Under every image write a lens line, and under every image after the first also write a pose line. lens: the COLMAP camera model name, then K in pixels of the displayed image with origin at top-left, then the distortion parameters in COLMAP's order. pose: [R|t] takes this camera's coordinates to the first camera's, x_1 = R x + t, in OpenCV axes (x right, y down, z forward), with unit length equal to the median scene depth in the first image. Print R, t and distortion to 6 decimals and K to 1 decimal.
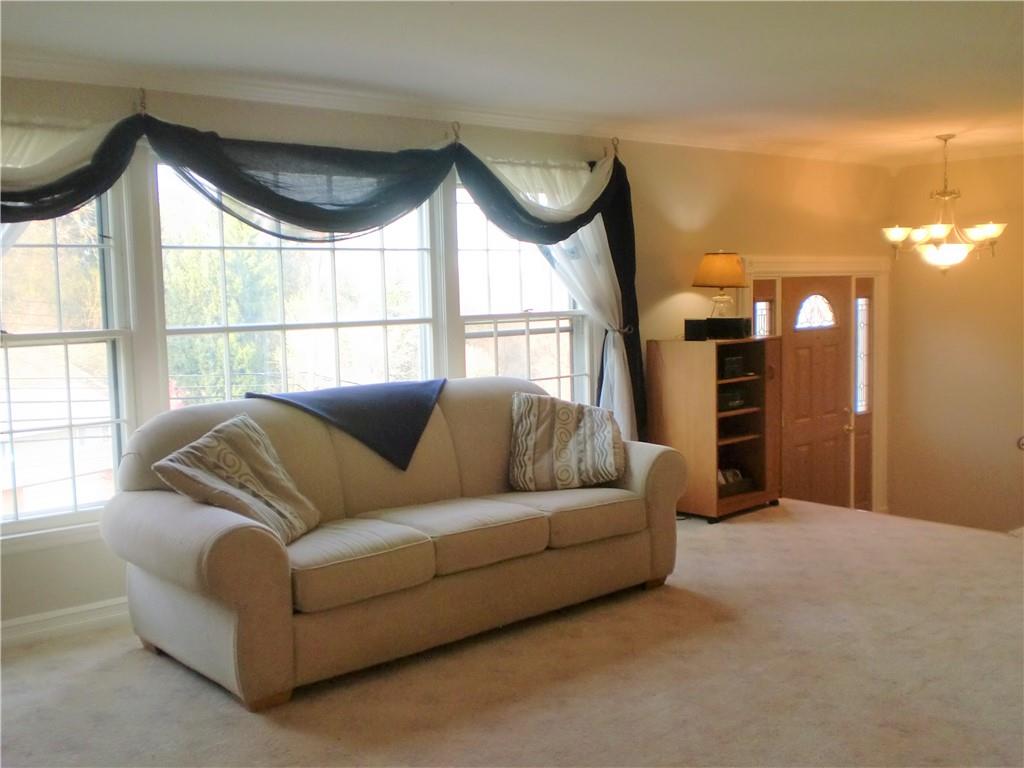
lens RADIAL K [[1060.4, 0, 512.5], [0, 1060.4, 387.4], [0, 0, 1]] dist [-0.007393, 0.000000]
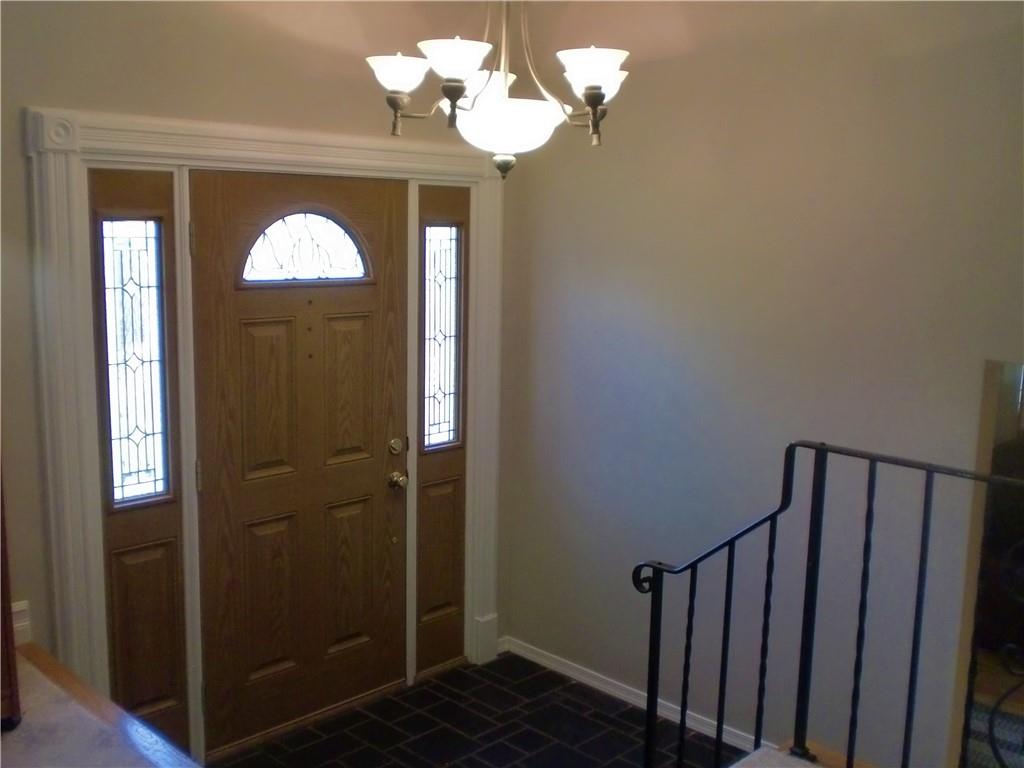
lens RADIAL K [[1060.4, 0, 513.0], [0, 1060.4, 382.0], [0, 0, 1]] dist [-0.007393, 0.000000]
pose [[0.995416, 0.038308, 0.087636, 0.332598], [-0.044039, 0.996951, 0.064419, -0.044982], [-0.084901, -0.067983, 0.994067, 0.497966]]
